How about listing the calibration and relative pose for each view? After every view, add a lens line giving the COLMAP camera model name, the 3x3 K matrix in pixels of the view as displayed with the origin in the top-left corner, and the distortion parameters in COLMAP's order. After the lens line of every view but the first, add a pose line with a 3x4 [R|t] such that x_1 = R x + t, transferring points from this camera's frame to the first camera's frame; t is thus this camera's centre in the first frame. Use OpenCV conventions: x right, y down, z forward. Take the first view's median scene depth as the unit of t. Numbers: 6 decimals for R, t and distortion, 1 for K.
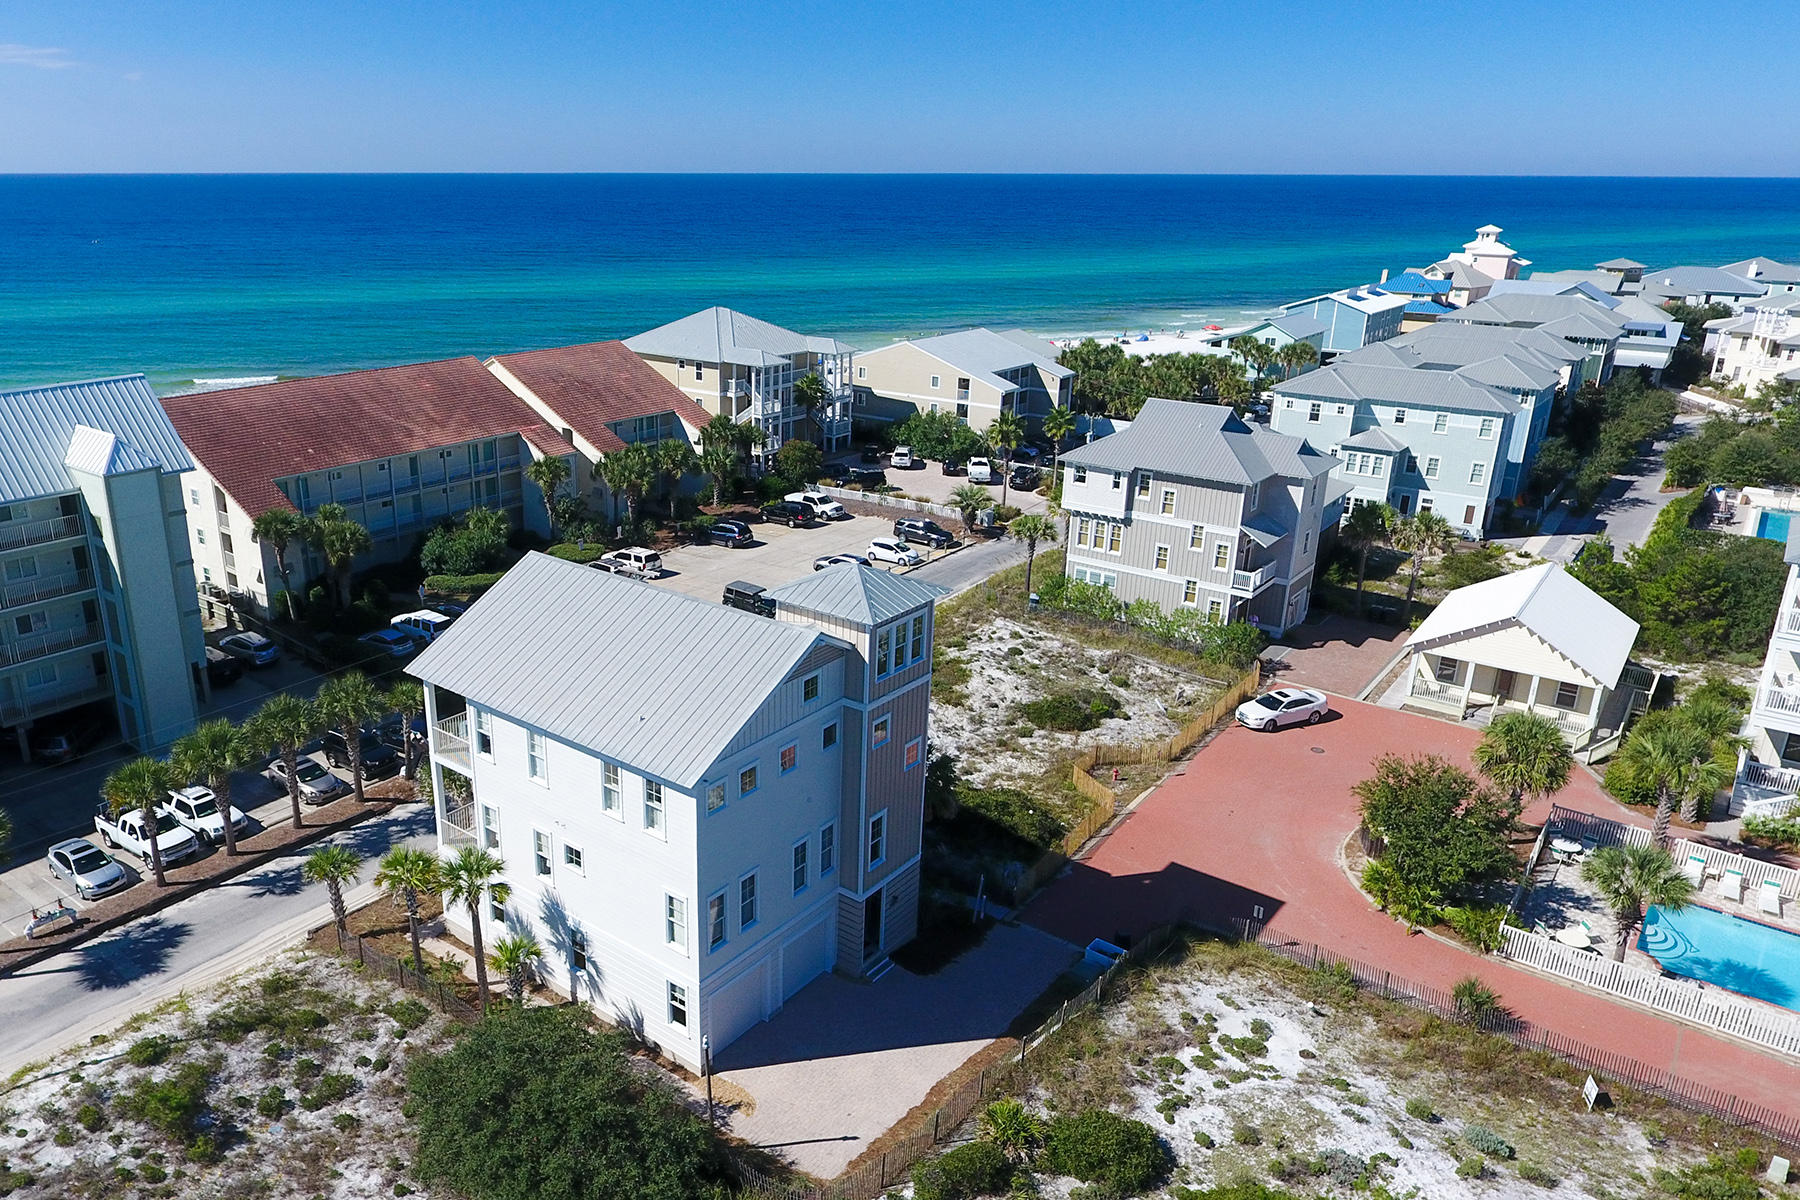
lens RADIAL K [[1233.8, 0, 757.2], [0, 1233.8, 600.1], [0, 0, 1]] dist [-0.000757, 0.000009]
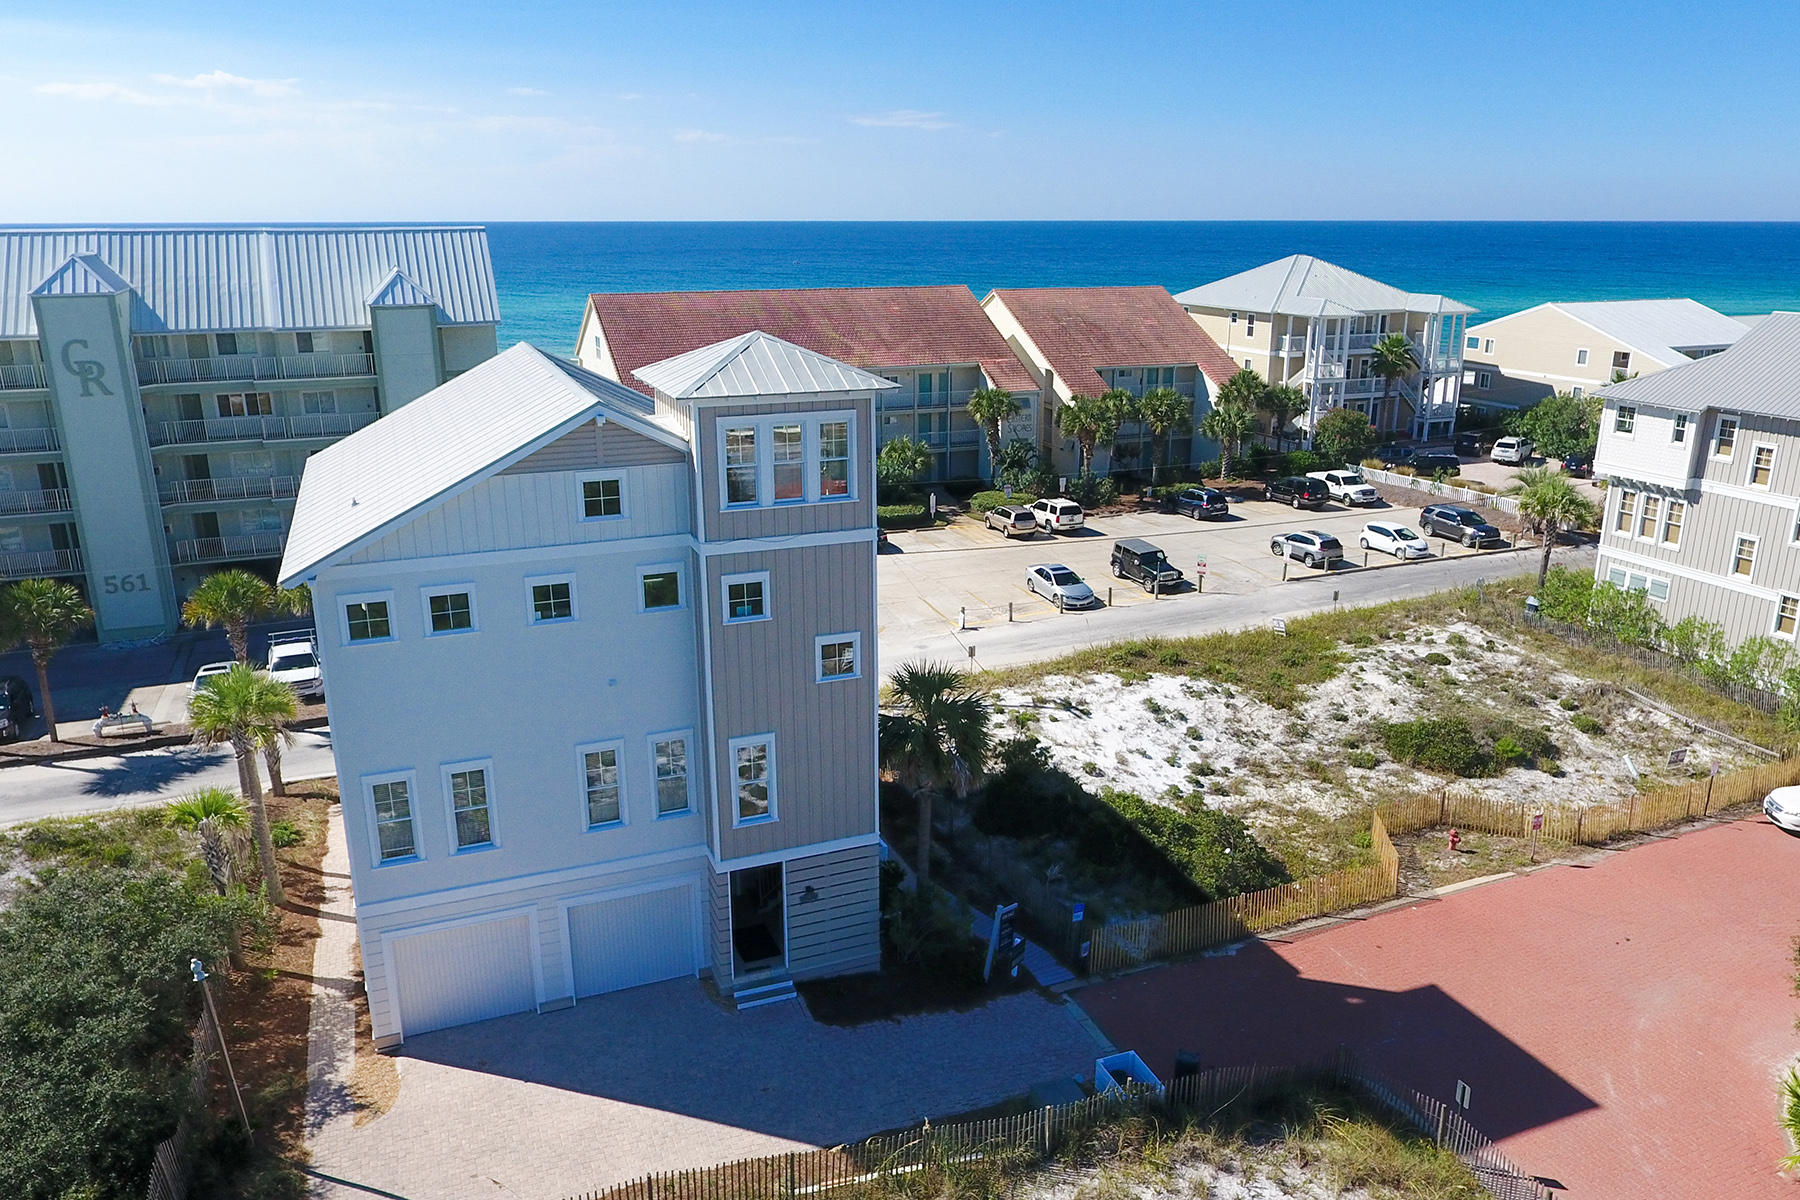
lens RADIAL K [[1272.9, 0, 900.0], [0, 1272.9, 600.0], [0, 0, 1]] dist [-0.003019, -0.001751]
pose [[0.886685, 0.132352, -0.443026, 0.237098], [-0.148039, 0.988981, -0.000836, 0.050346], [0.438034, 0.066326, 0.896508, 0.242650]]
